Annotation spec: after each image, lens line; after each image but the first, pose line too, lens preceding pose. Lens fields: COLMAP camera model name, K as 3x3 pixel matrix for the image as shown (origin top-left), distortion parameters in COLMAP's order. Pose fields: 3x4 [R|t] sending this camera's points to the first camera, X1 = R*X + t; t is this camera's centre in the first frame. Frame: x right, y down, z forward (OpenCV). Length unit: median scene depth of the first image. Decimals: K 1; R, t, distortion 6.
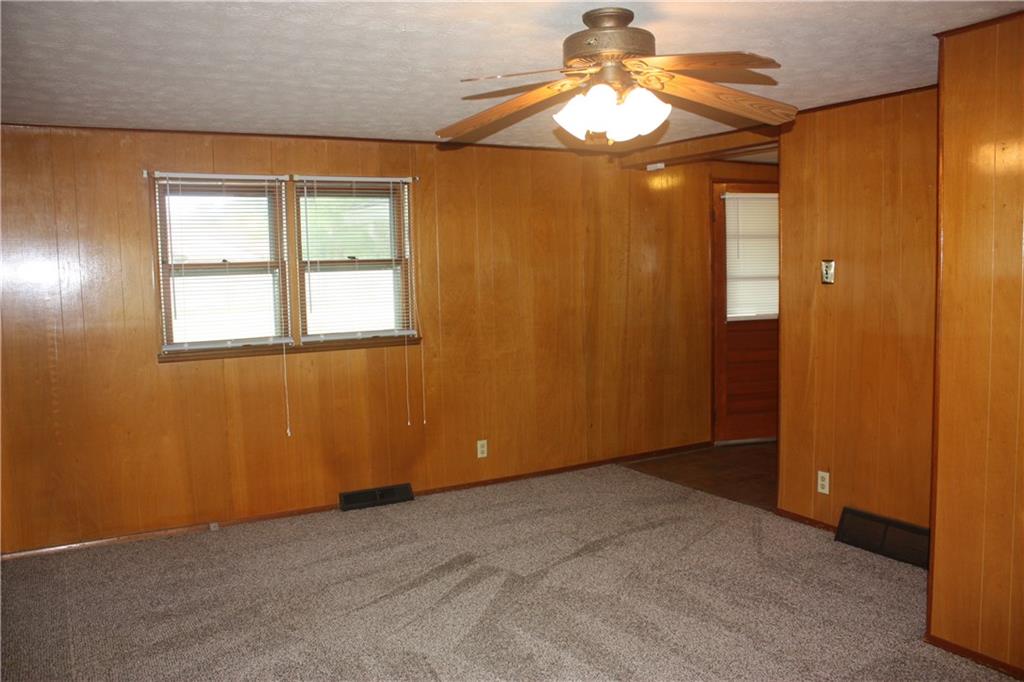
lens RADIAL K [[863.8, 0, 511.4], [0, 863.8, 351.4], [0, 0, 1]] dist [-0.160280, 0.140863]
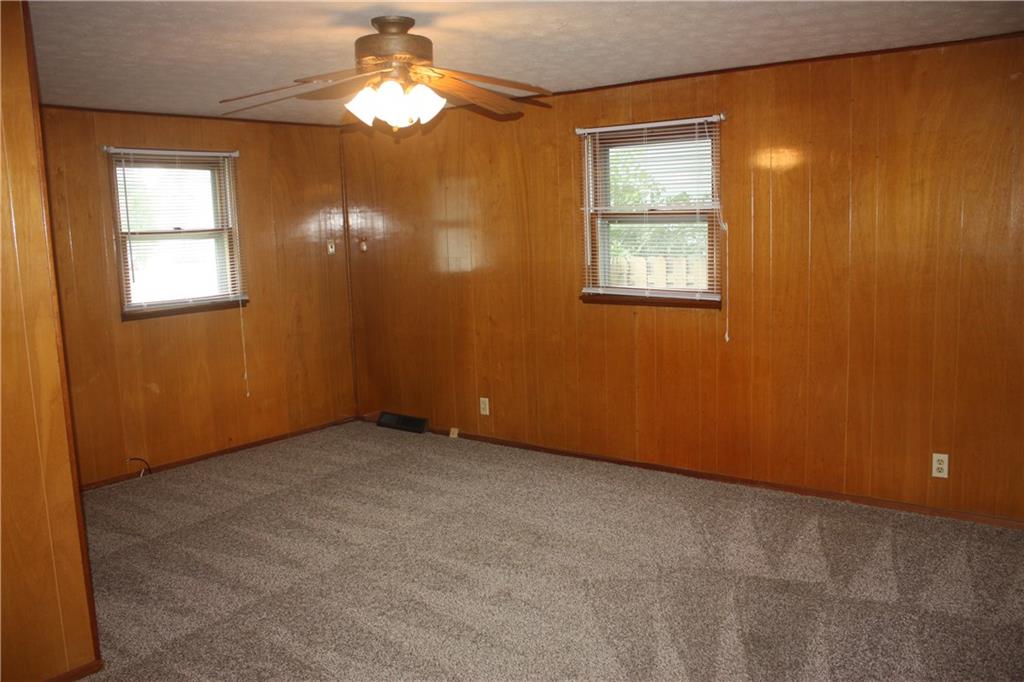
lens RADIAL K [[863.8, 0, 511.4], [0, 863.8, 351.4], [0, 0, 1]] dist [-0.160280, 0.140863]
pose [[0.834619, -0.091564, 0.543164, -0.439998], [0.073700, 0.995784, 0.054618, 0.017231], [-0.545874, -0.005554, 0.837849, -0.106851]]
